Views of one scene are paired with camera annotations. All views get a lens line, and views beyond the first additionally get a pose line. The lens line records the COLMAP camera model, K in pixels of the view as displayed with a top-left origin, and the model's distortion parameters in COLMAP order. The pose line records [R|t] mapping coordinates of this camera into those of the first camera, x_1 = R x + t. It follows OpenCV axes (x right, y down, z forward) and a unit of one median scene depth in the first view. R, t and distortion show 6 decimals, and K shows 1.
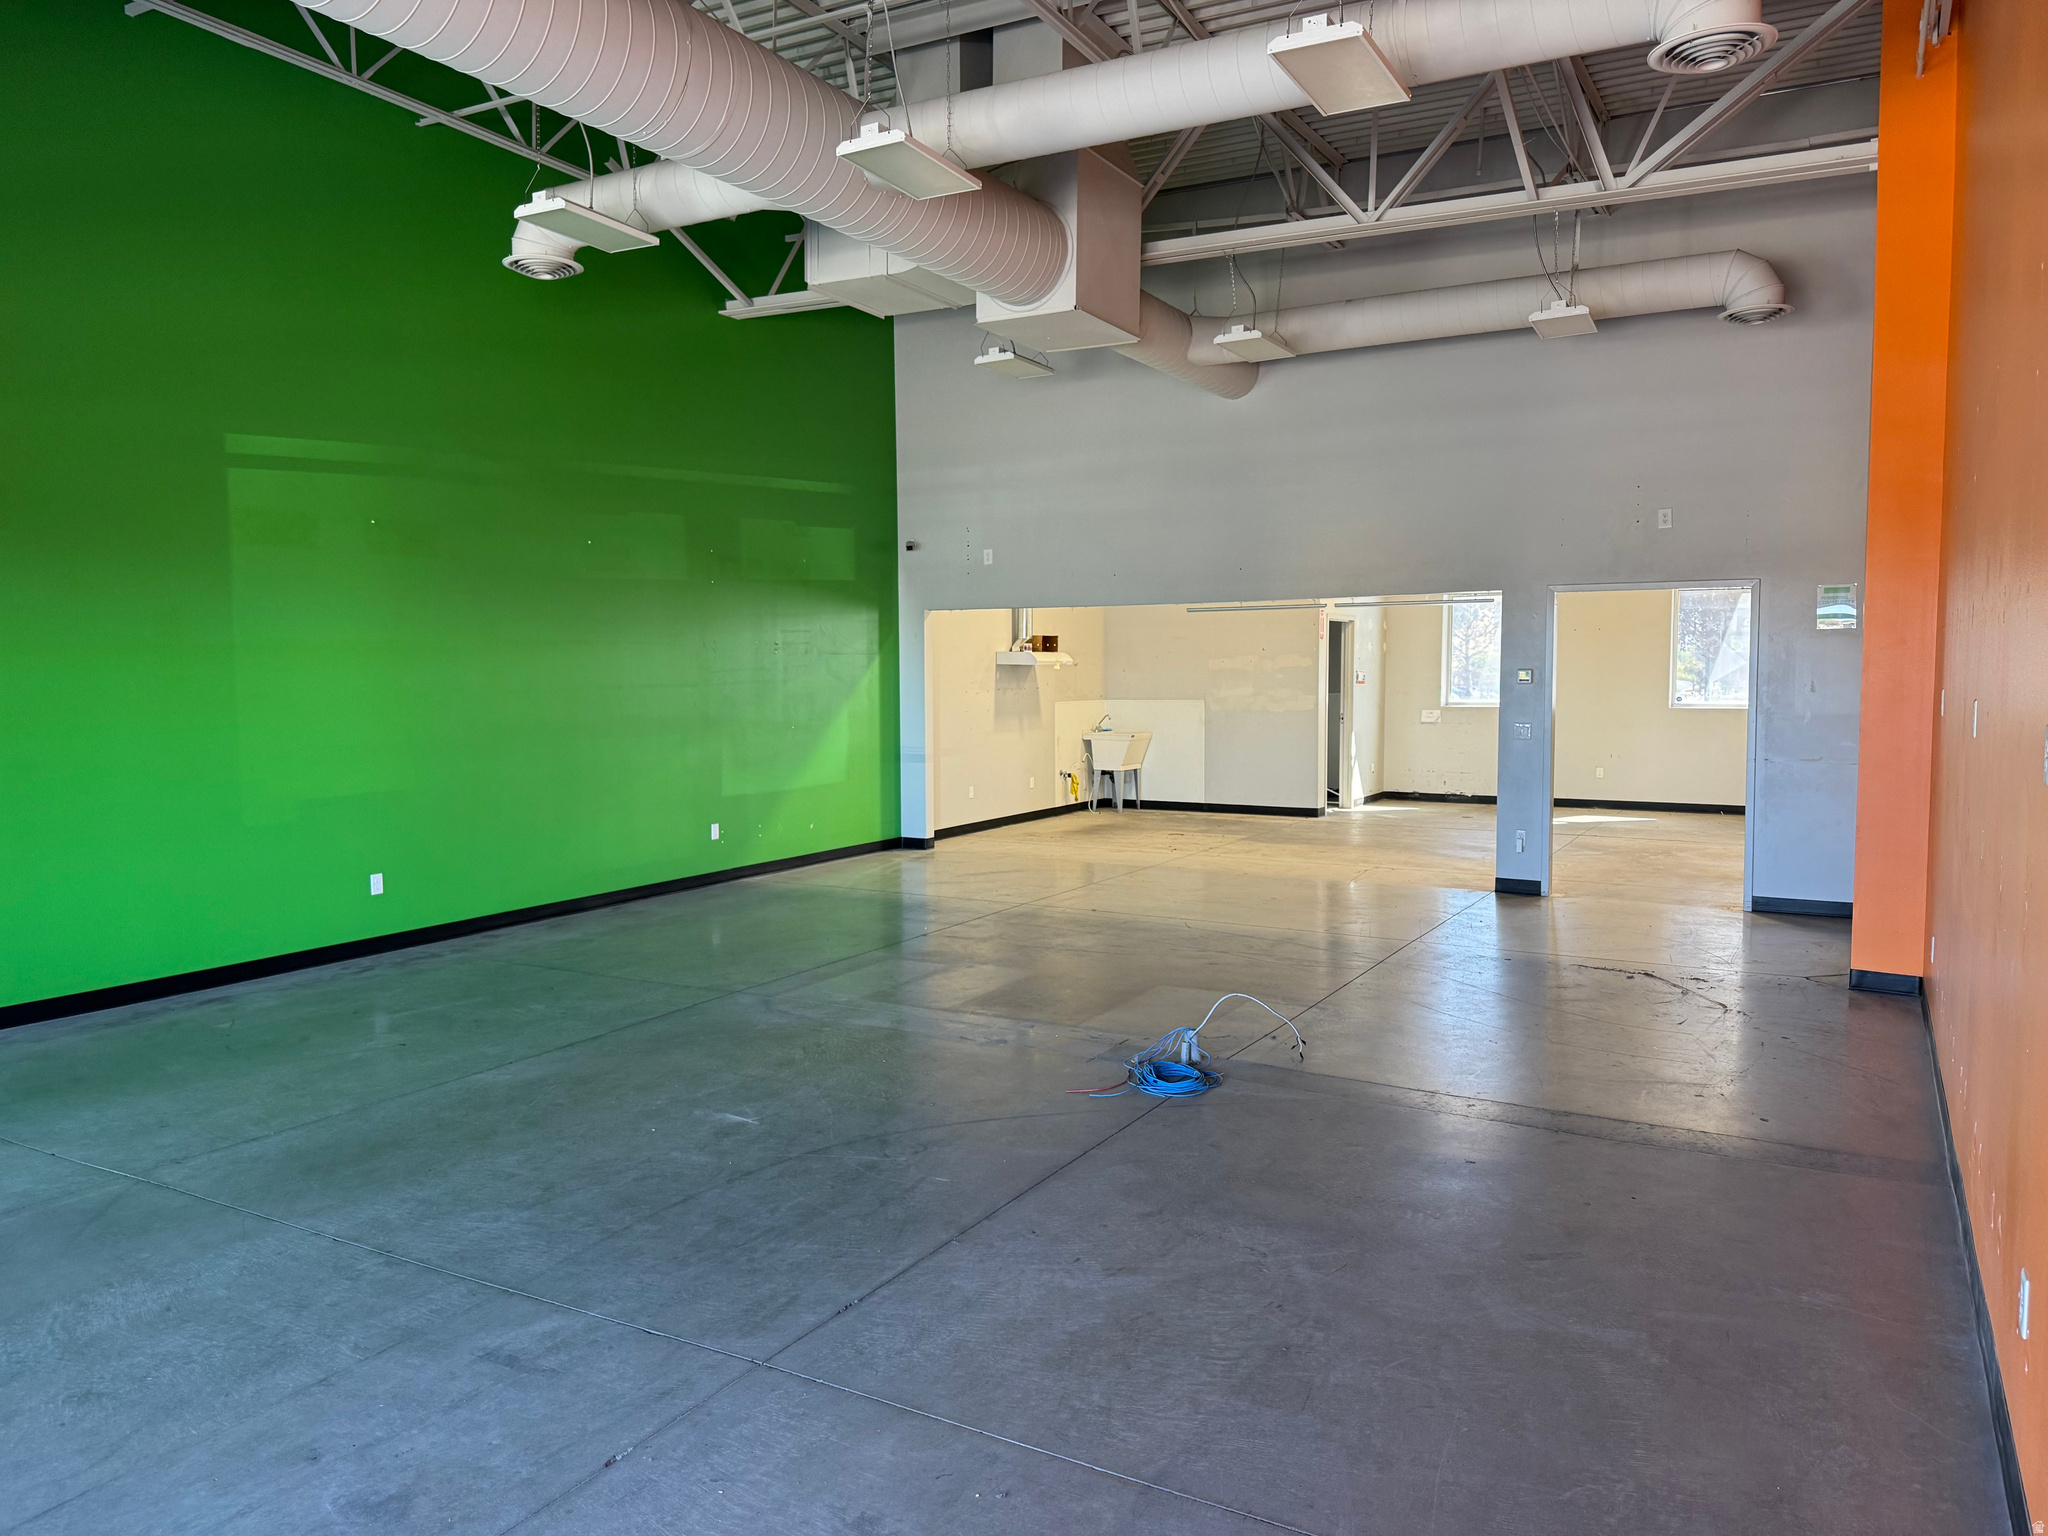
lens RADIAL K [[1436.8, 0, 1026.8], [0, 1436.8, 762.8], [0, 0, 1]] dist [0.027111, -0.031222]
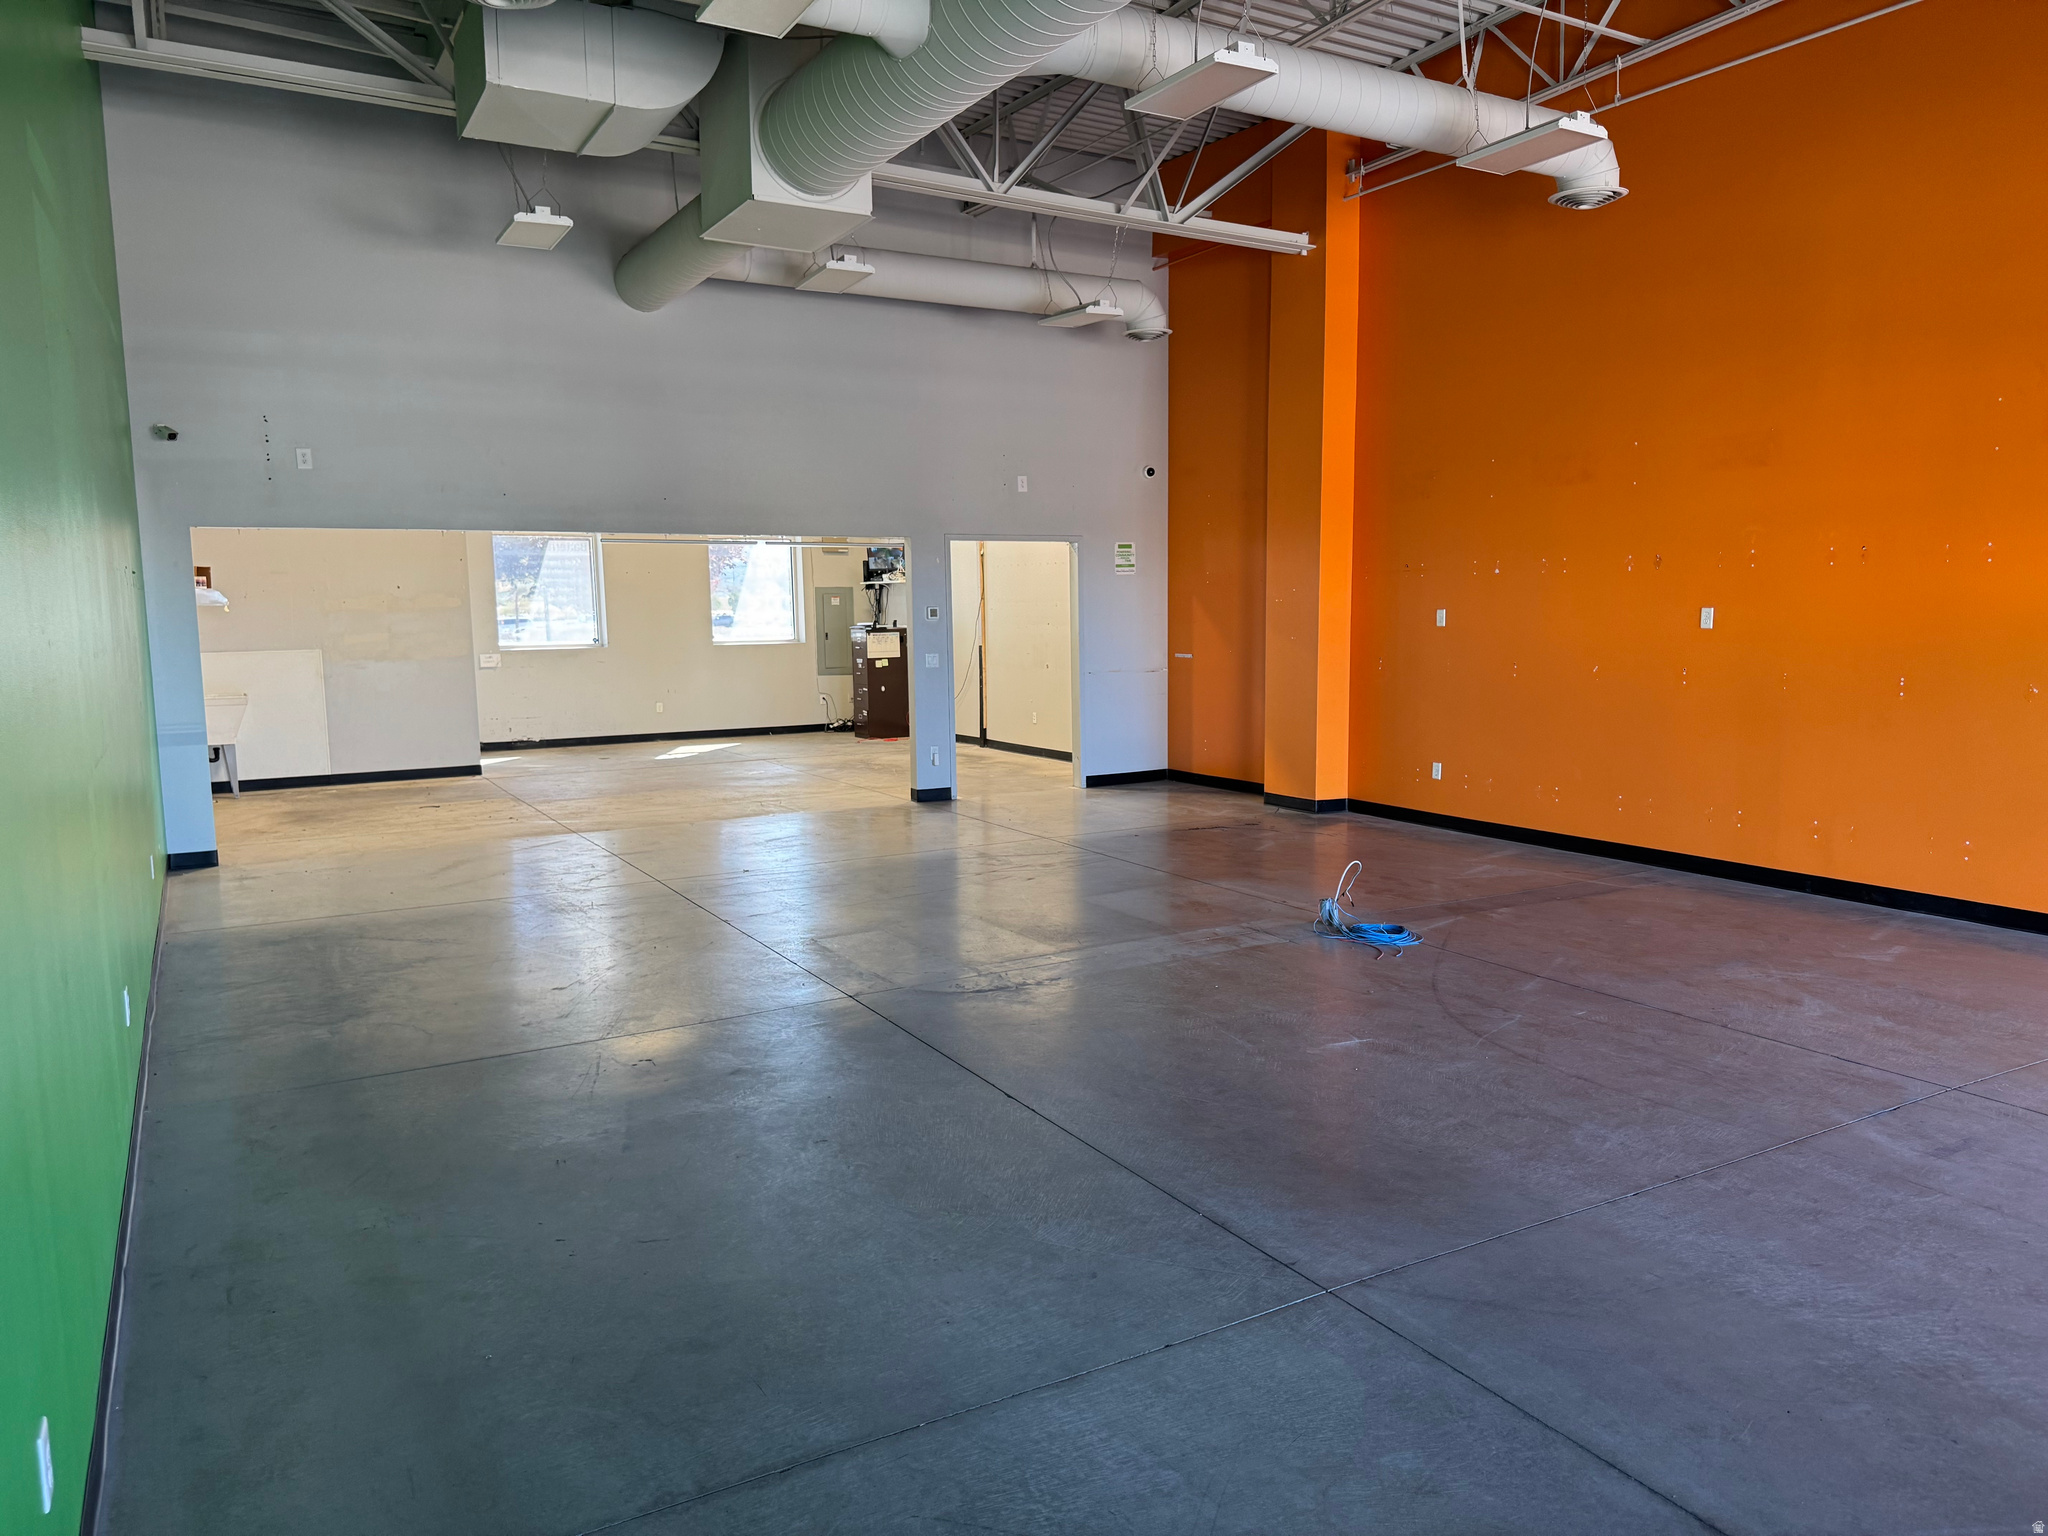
lens RADIAL K [[1436.8, 0, 1035.2], [0, 1436.8, 759.8], [0, 0, 1]] dist [0.027111, -0.031222]
pose [[0.507032, -0.094832, 0.856695, -1.273753], [0.066857, 0.995262, 0.070602, -0.037689], [-0.859331, 0.021478, 0.510969, 0.745021]]
